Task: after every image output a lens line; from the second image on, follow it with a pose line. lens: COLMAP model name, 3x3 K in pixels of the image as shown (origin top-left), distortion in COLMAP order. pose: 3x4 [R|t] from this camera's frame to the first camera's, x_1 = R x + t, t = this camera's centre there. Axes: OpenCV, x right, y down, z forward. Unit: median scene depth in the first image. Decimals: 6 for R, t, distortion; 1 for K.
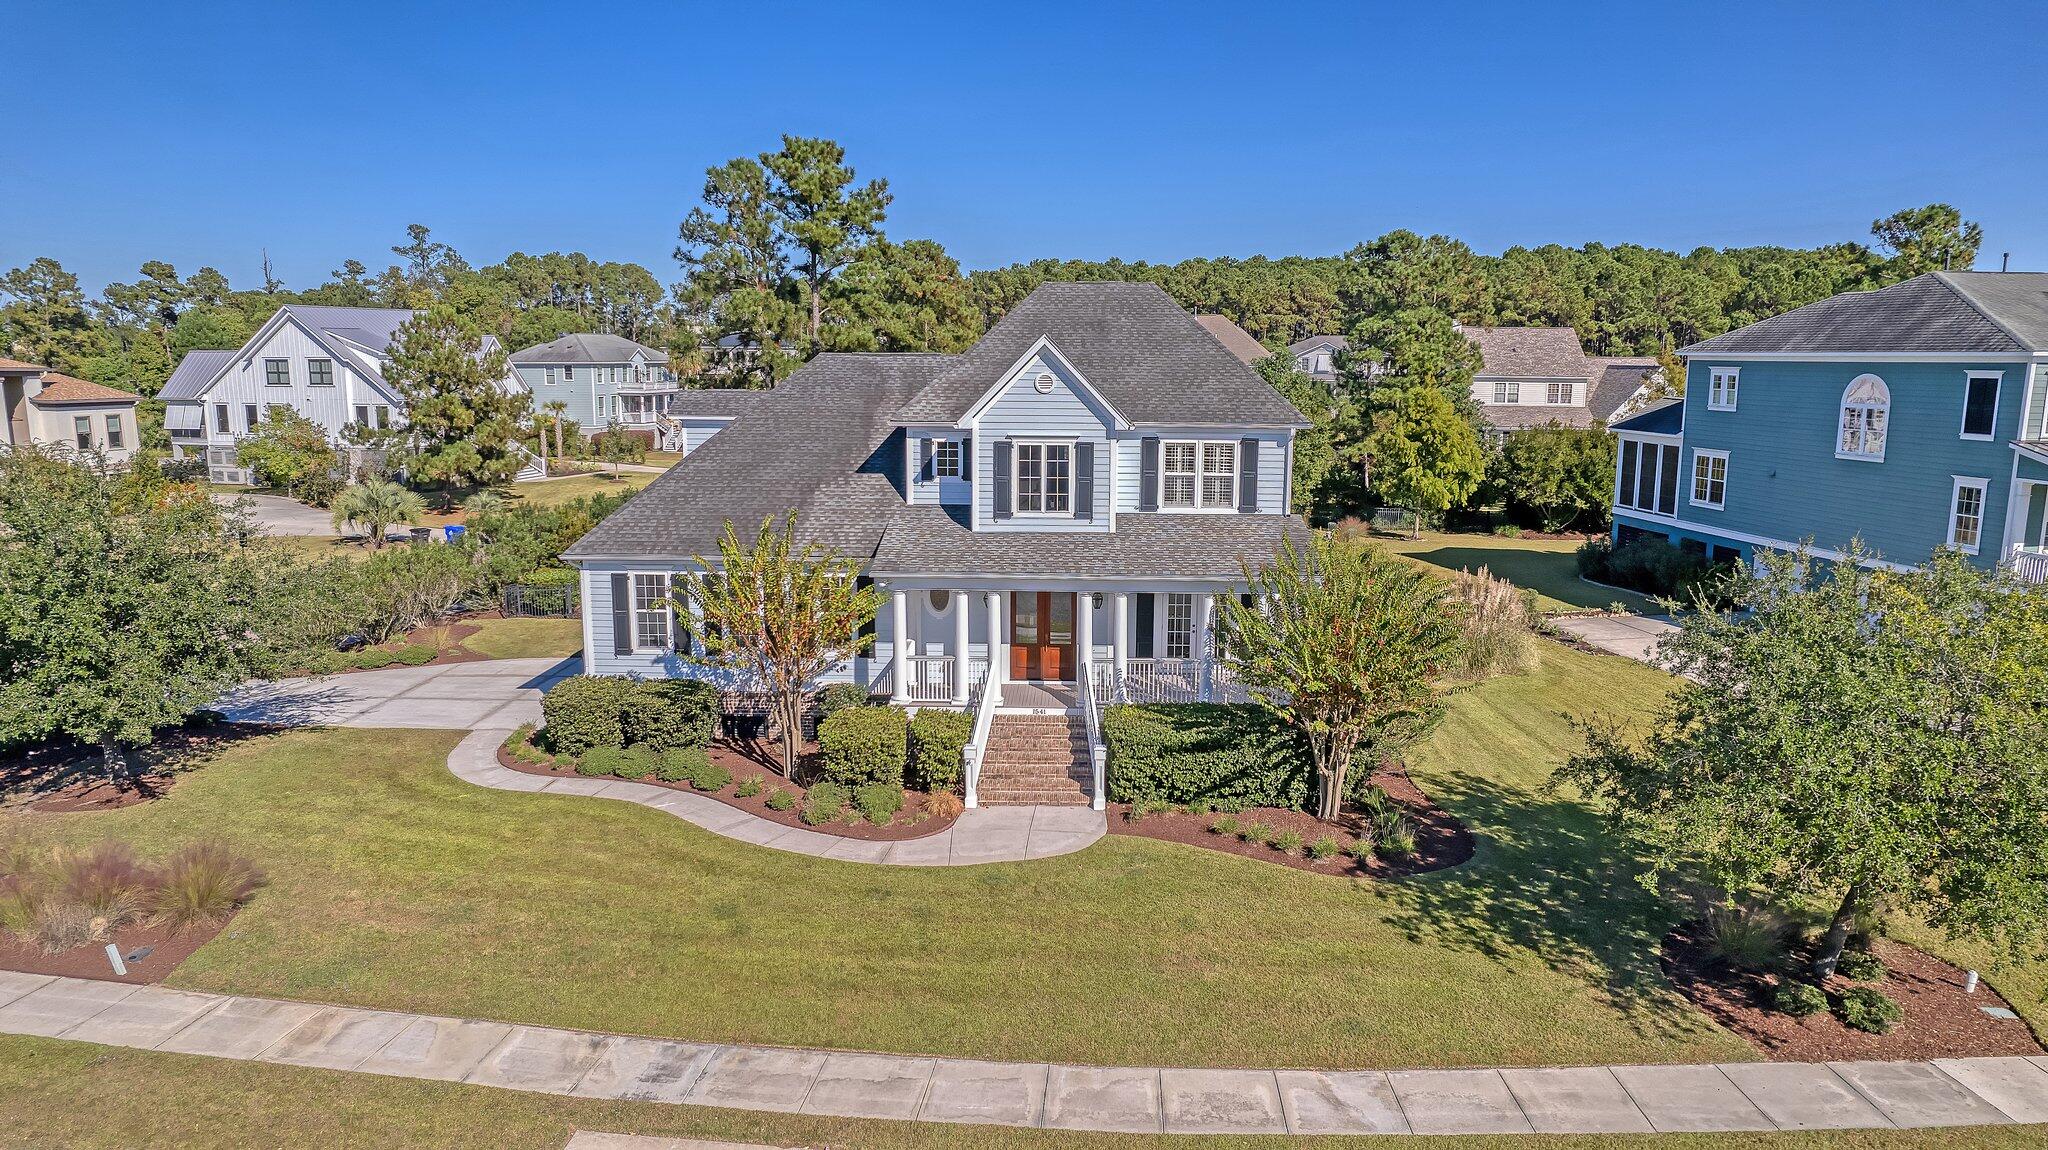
lens RADIAL K [[1319.9, 0, 1024.0], [0, 1319.9, 575.0], [0, 0, 1]] dist [-0.082277, 0.075018]
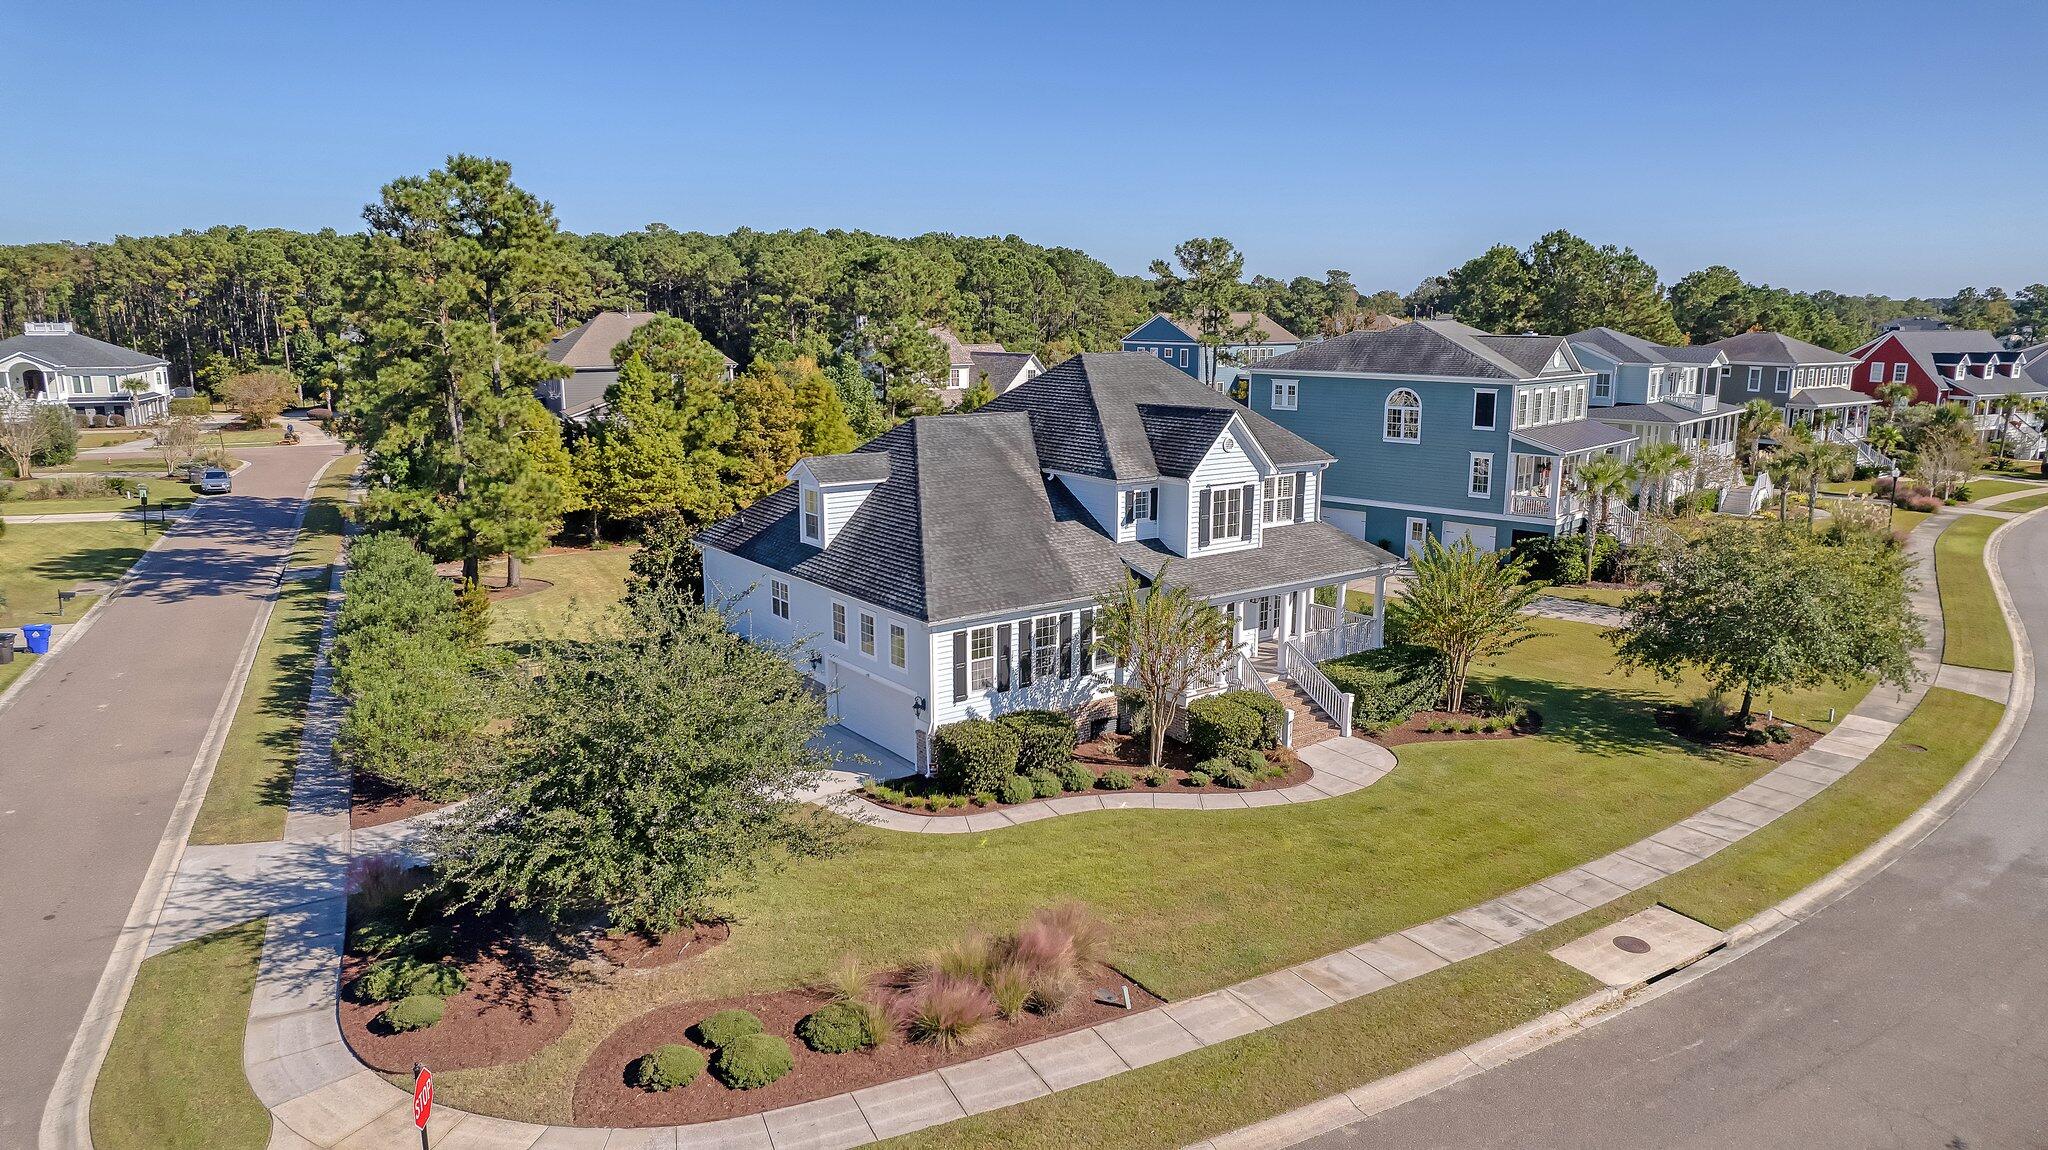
lens RADIAL K [[1319.9, 0, 1024.0], [0, 1319.9, 575.0], [0, 0, 1]] dist [-0.082277, 0.075018]
pose [[0.775534, -0.127565, 0.618284, -0.971017], [0.105914, 0.991782, 0.071775, -0.126789], [-0.622358, 0.009821, 0.782671, 0.062022]]
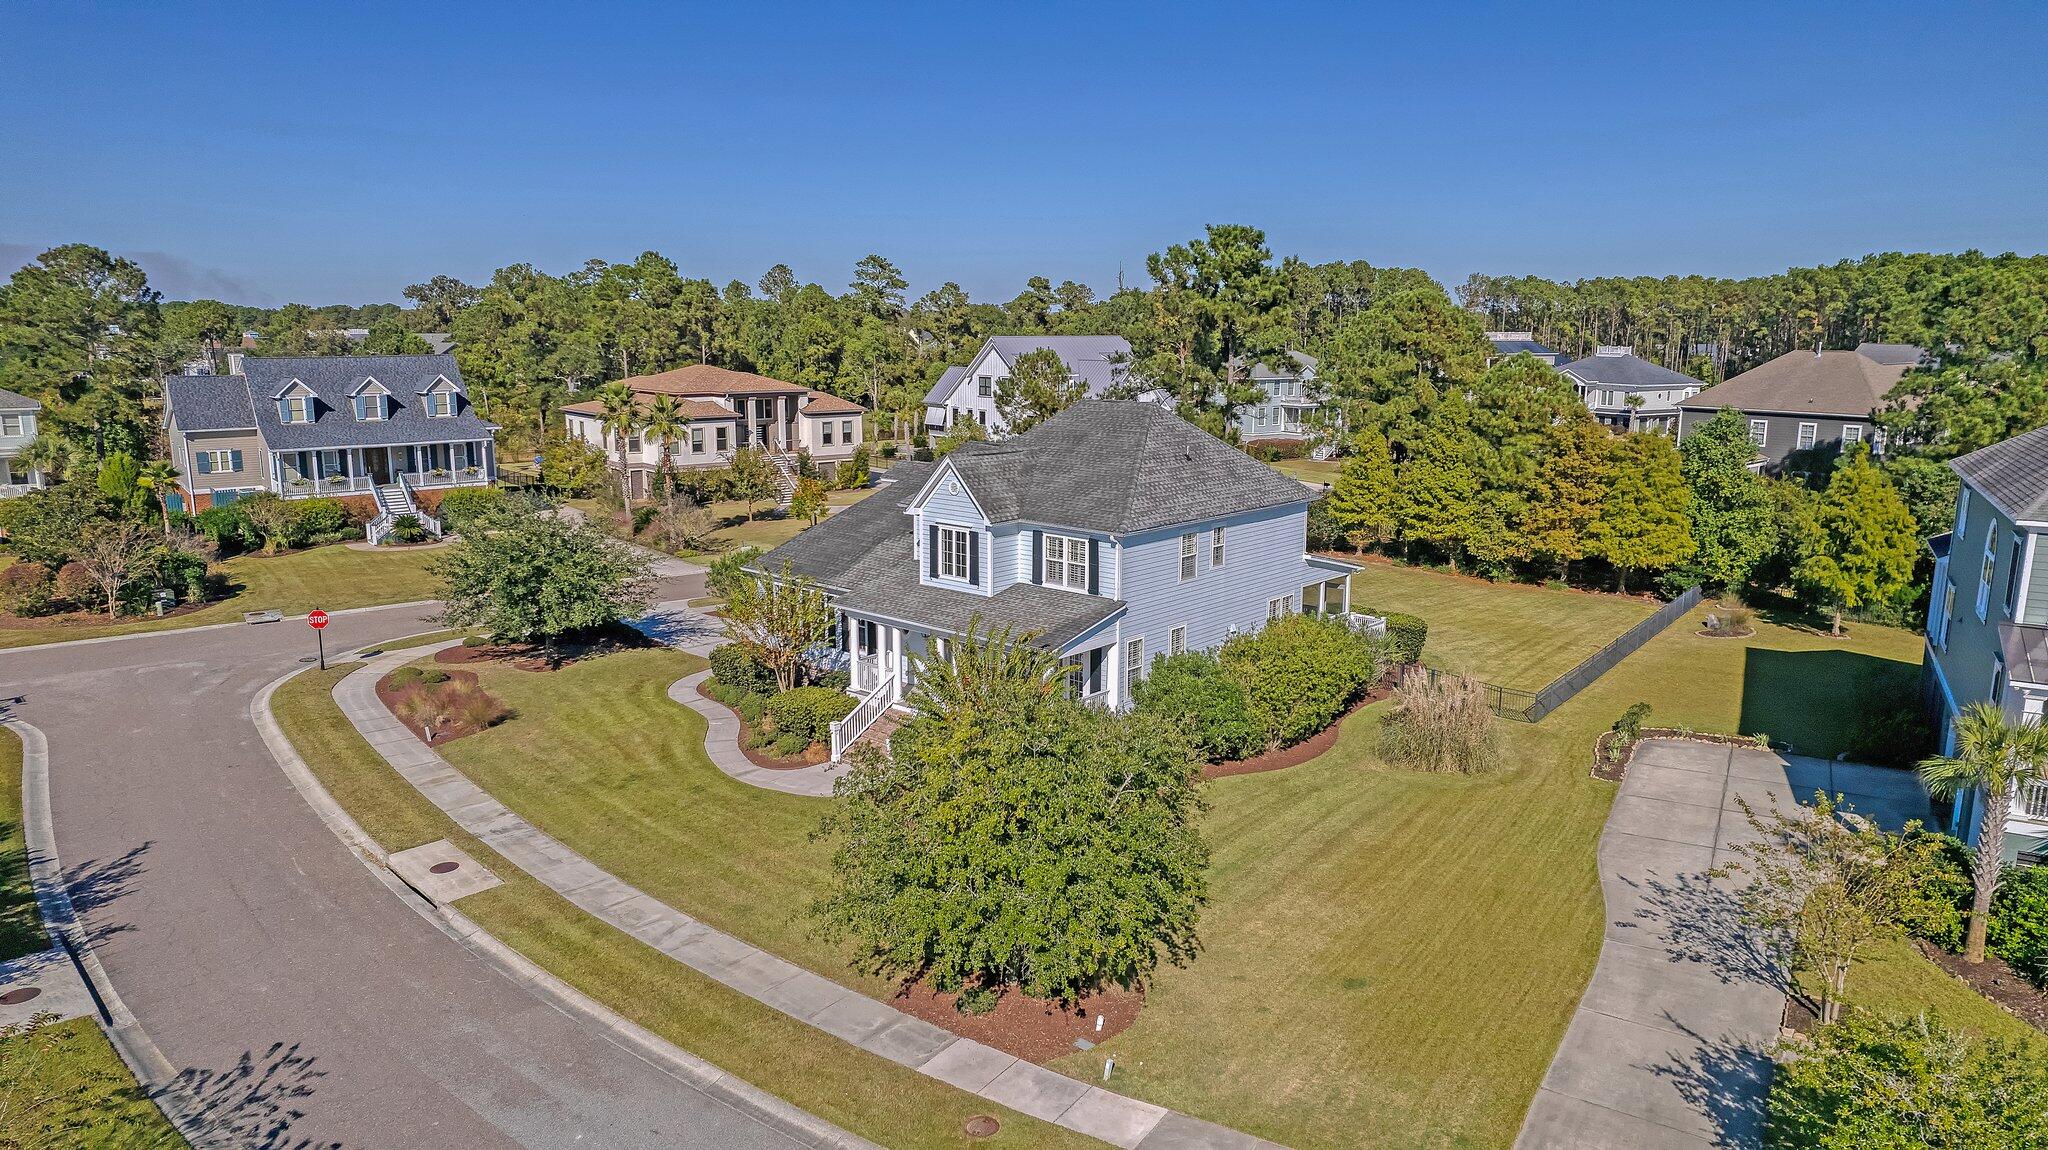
lens RADIAL K [[1319.9, 0, 1024.0], [0, 1319.9, 575.0], [0, 0, 1]] dist [-0.082277, 0.075018]
pose [[0.771440, 0.117807, -0.625302, 0.945884], [-0.105313, 0.992797, 0.057118, -0.135785], [0.627527, 0.021789, 0.778290, -0.066319]]
